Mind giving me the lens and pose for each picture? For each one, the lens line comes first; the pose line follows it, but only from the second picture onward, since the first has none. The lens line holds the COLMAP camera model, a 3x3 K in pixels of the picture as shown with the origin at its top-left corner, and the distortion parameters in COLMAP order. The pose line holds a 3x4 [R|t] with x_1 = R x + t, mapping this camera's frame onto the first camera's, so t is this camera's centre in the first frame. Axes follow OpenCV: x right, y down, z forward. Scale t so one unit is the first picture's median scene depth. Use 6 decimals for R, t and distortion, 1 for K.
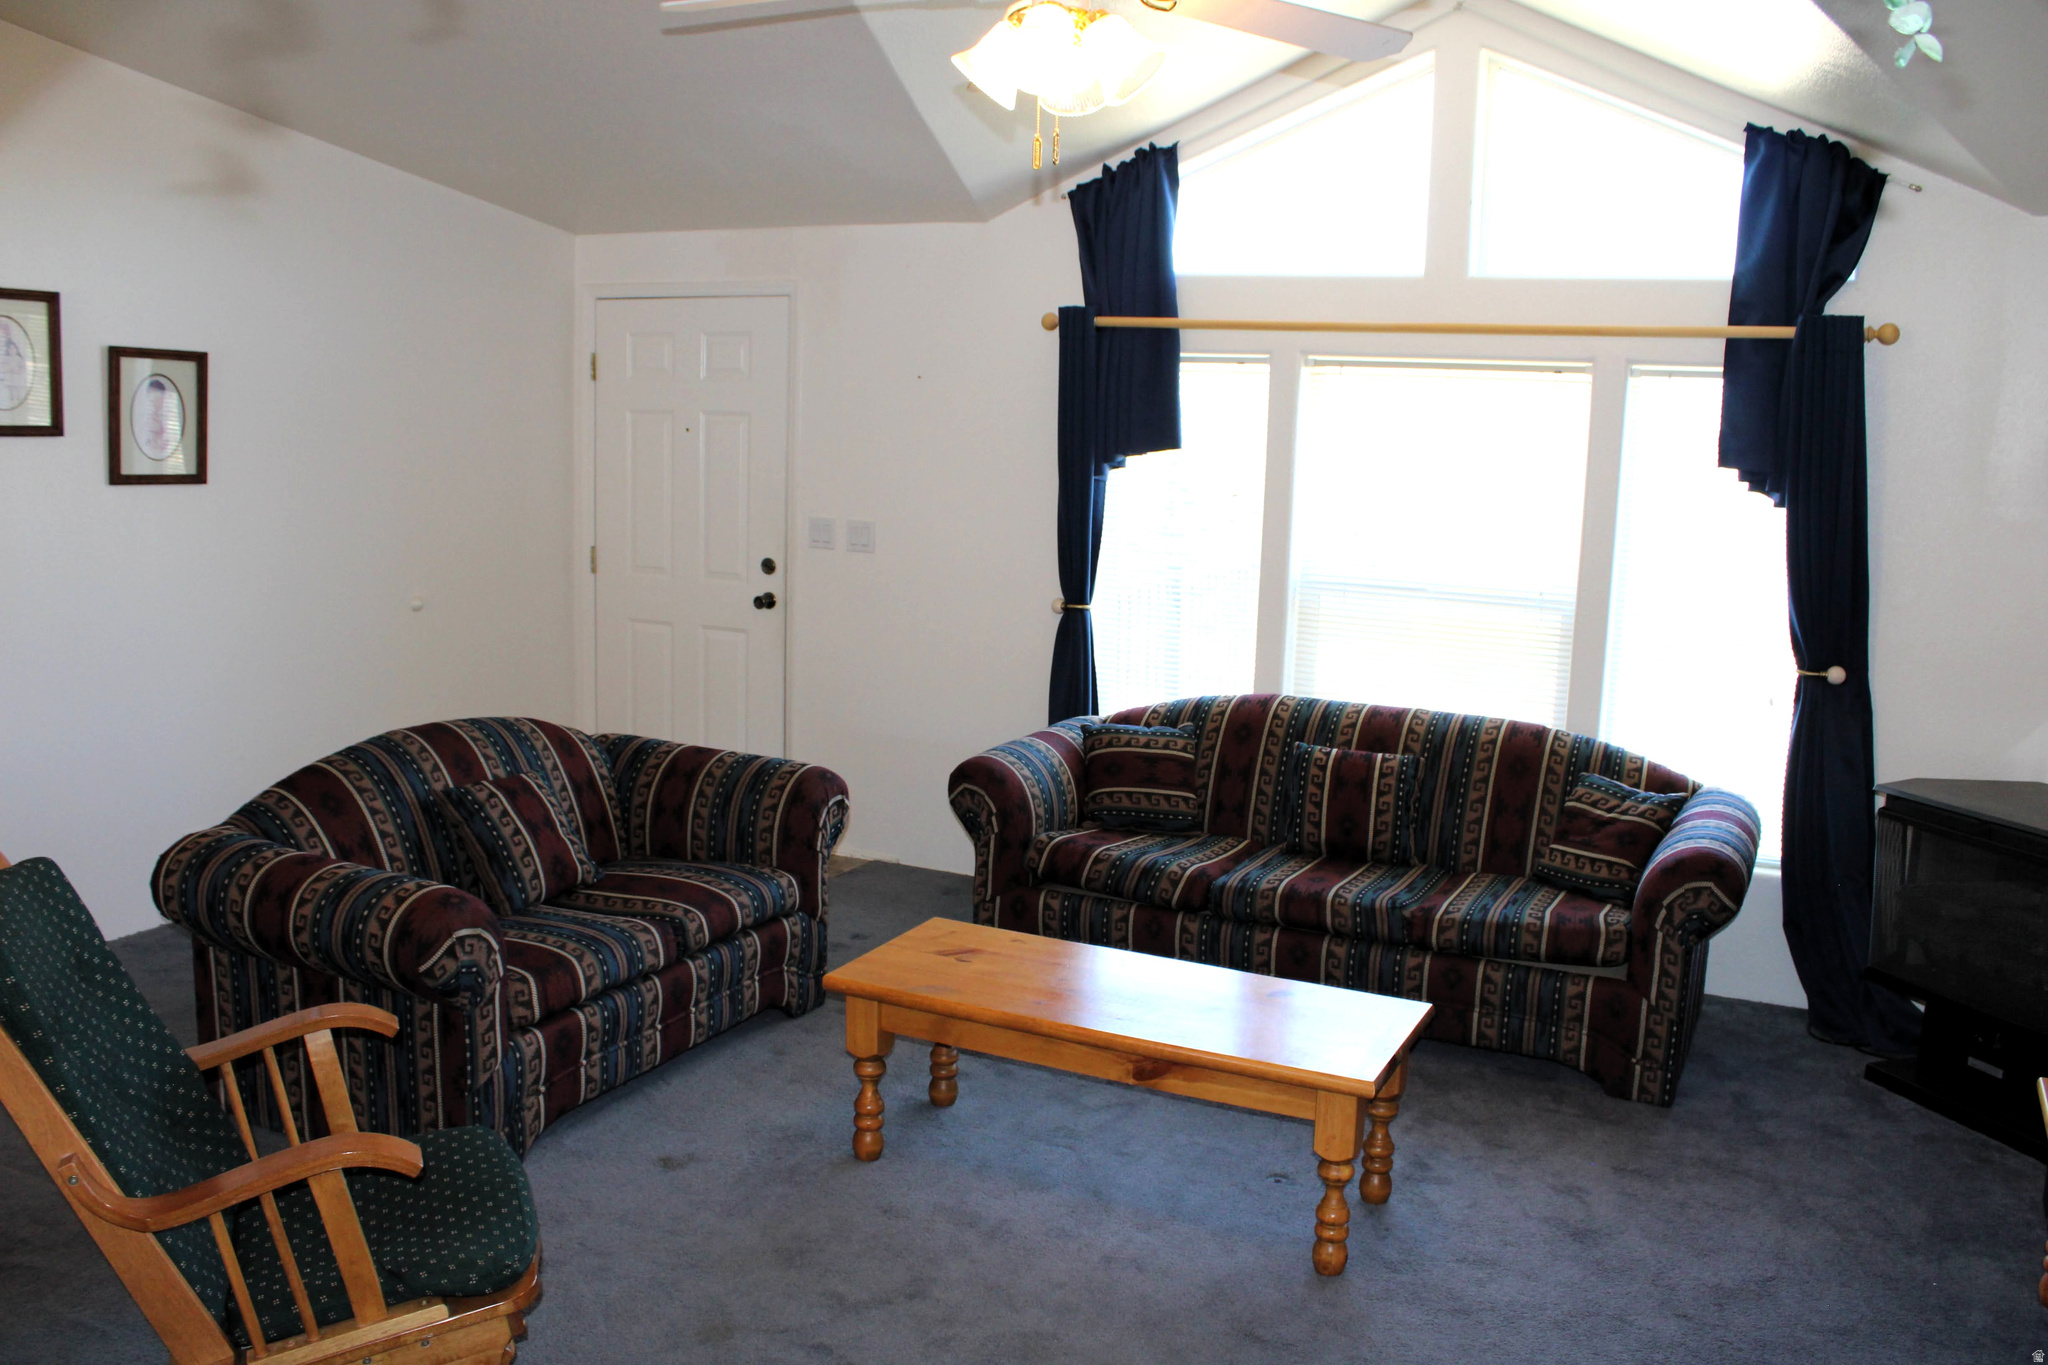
lens RADIAL K [[1725.0, 0, 1026.1], [0, 1725.0, 690.6], [0, 0, 1]] dist [-0.163365, 0.143678]
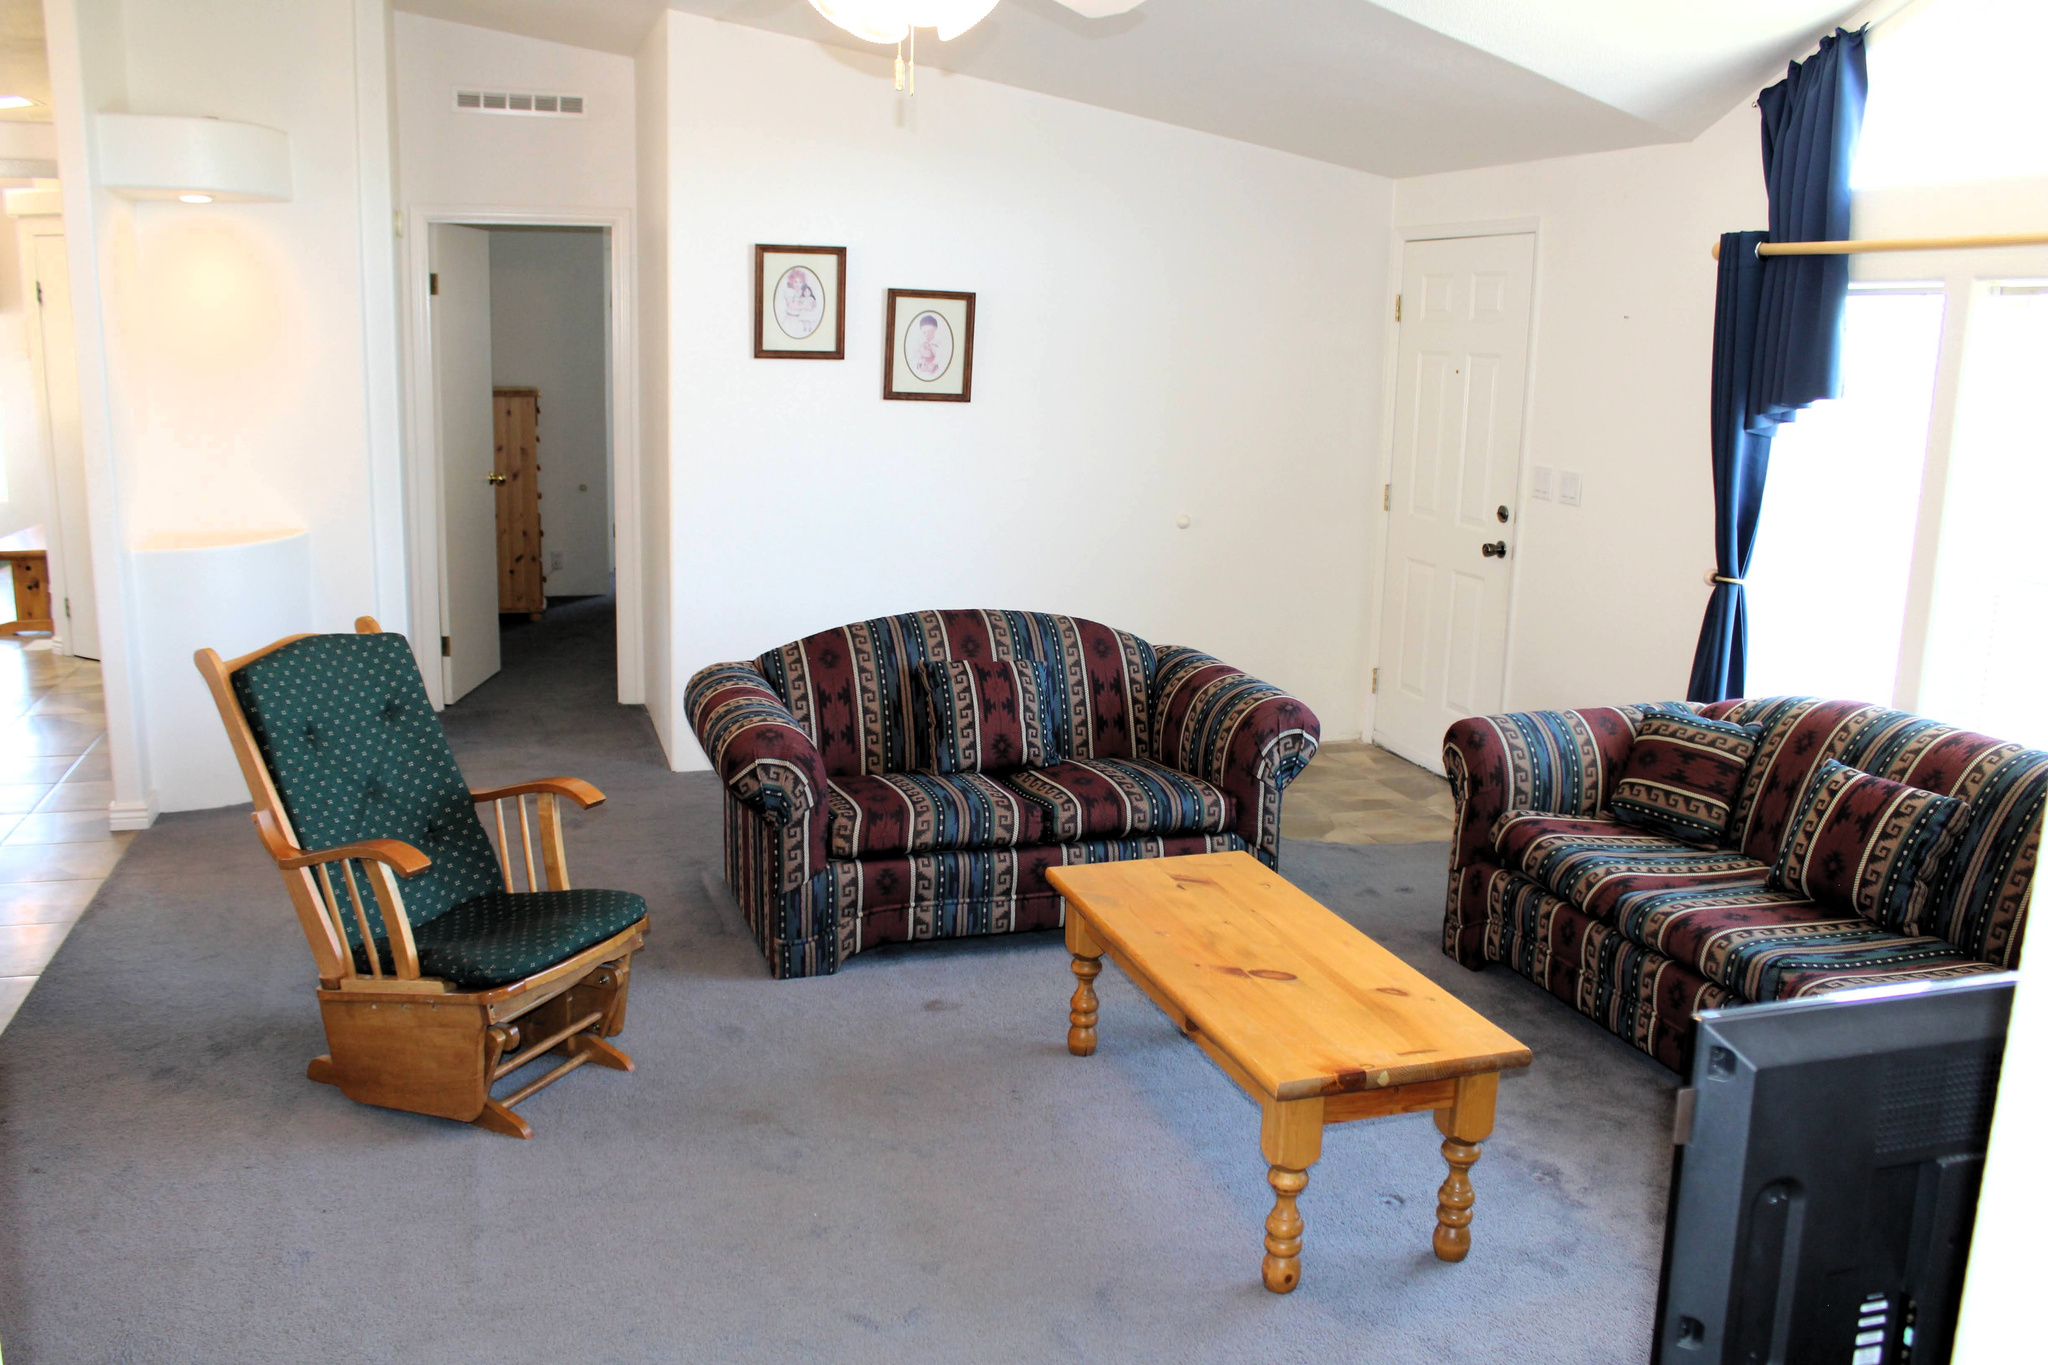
lens RADIAL K [[1725.0, 0, 1023.6], [0, 1725.0, 698.0], [0, 0, 1]] dist [-0.163365, 0.143678]
pose [[0.694761, 0.138820, -0.705717, 0.469447], [-0.120922, 0.989775, 0.075652, -0.012868], [0.709003, 0.032777, 0.704444, 0.180564]]
